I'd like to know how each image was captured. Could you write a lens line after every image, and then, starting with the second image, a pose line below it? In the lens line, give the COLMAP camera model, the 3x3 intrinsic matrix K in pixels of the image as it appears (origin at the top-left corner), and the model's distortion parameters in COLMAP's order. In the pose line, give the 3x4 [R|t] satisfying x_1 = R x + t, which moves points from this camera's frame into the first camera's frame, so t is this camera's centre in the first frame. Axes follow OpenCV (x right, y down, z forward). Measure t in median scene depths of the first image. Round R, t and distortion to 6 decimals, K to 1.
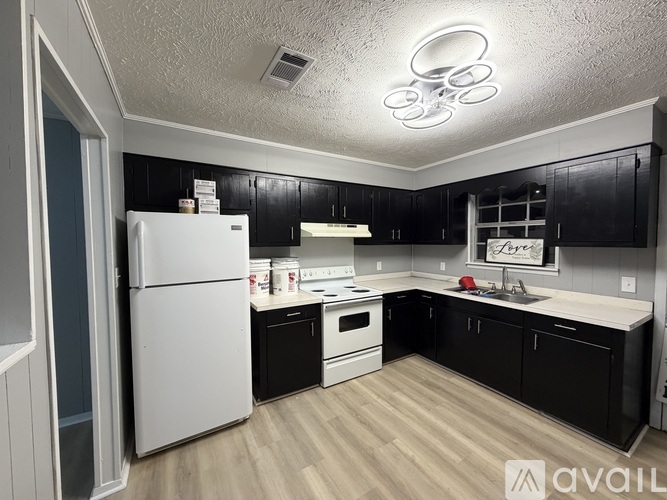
lens RADIAL K [[264.6, 0, 332.8], [0, 264.6, 251.5], [0, 0, 1]] dist [0.005845, -0.001064]
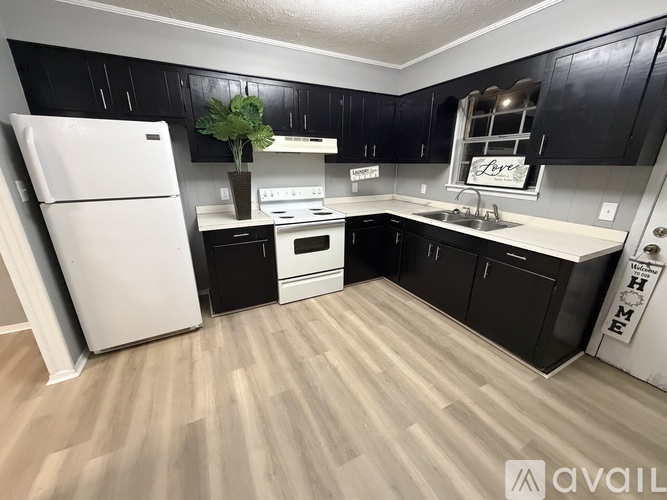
lens RADIAL K [[264.6, 0, 332.3], [0, 264.6, 249.9], [0, 0, 1]] dist [0.005845, -0.001064]
pose [[0.997815, 0.030012, -0.058859, 0.228433], [-0.012628, 0.961085, 0.275965, 0.014430], [0.064851, -0.274619, 0.959364, 0.066765]]
